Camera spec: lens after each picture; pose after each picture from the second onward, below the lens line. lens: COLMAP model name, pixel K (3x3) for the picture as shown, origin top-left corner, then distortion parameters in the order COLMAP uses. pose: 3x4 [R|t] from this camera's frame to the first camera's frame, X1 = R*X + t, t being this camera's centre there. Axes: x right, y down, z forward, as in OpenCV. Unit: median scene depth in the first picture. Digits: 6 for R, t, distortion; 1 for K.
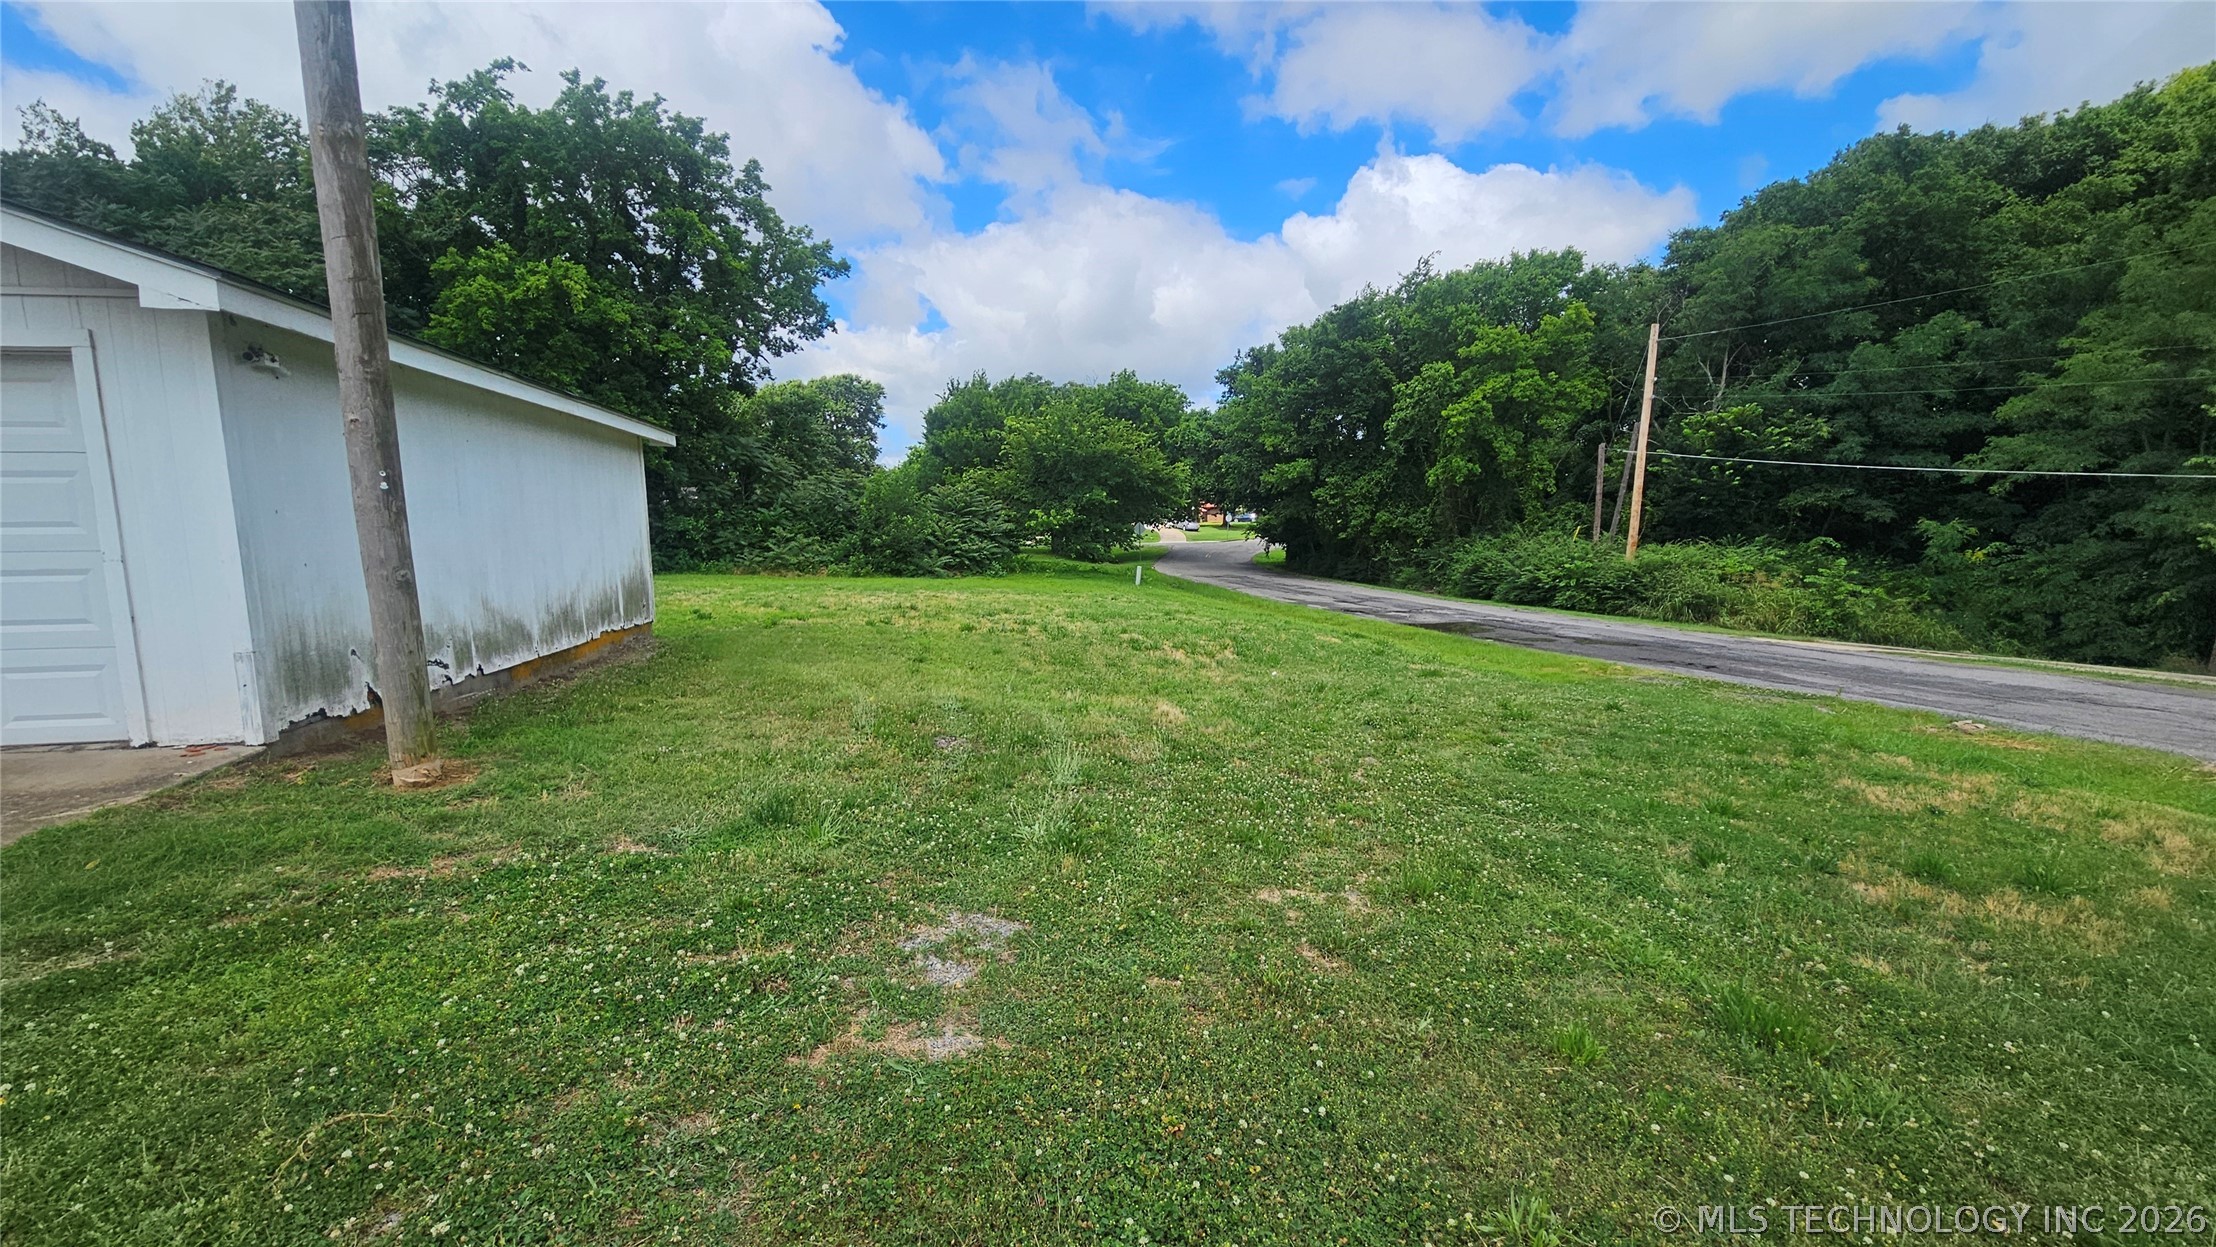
lens RADIAL K [[898.0, 0, 1077.3], [0, 898.0, 640.5], [0, 0, 1]] dist [-0.001949, 0.003660]
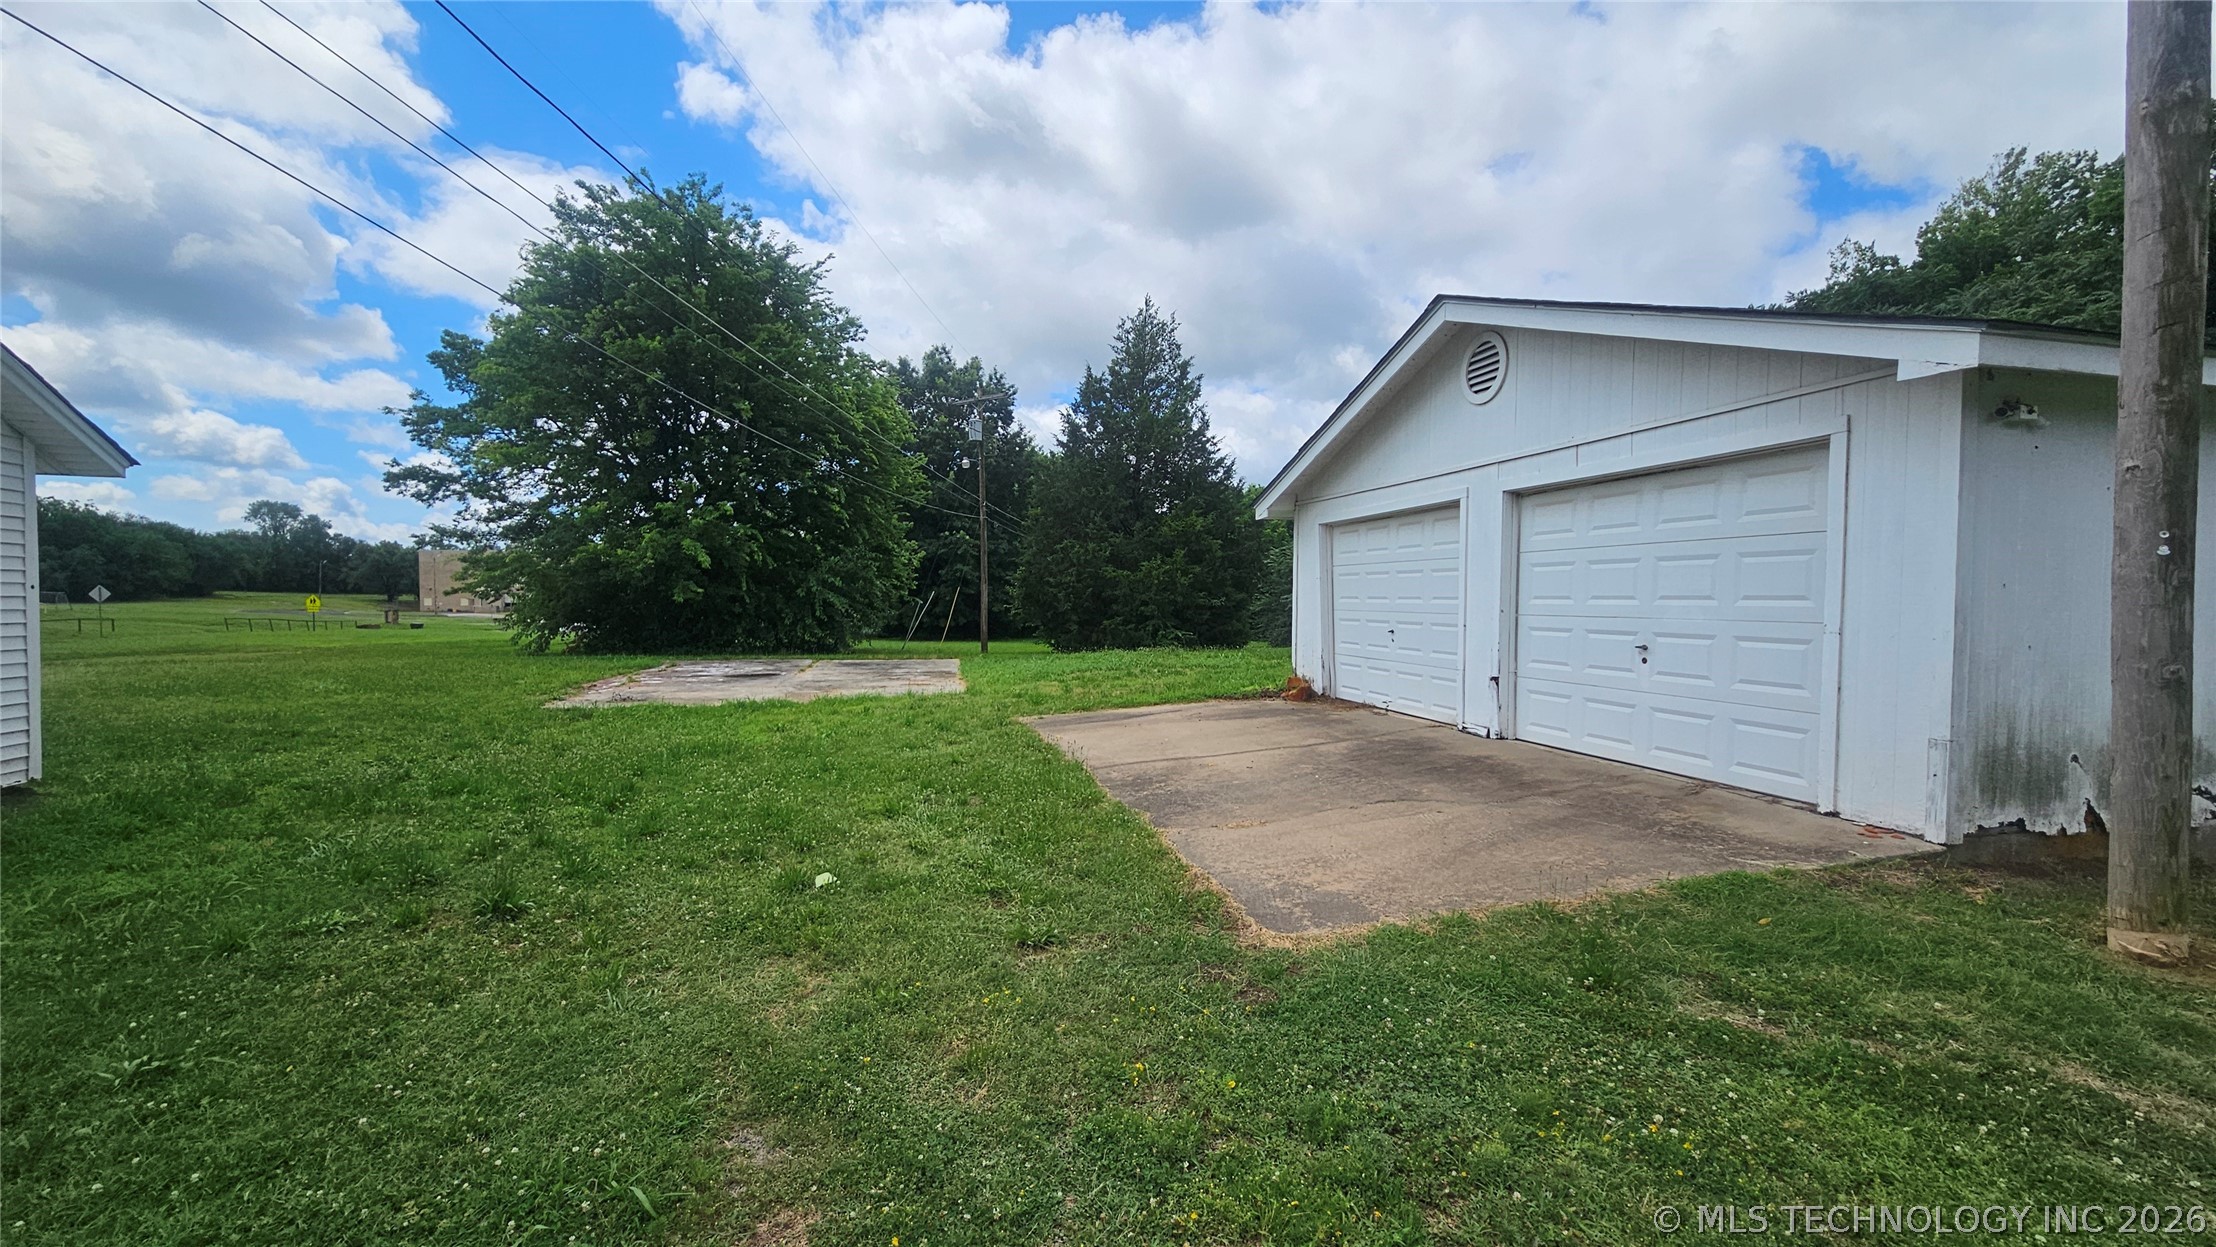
lens RADIAL K [[900.5, 0, 1107.2], [0, 900.5, 636.5], [0, 0, 1]] dist [-0.001008, 0.000073]
pose [[0.069054, 0.050152, -0.996351, -0.080226], [-0.133328, 0.990240, 0.040604, -0.013268], [0.988663, 0.130038, 0.075067, 0.082014]]
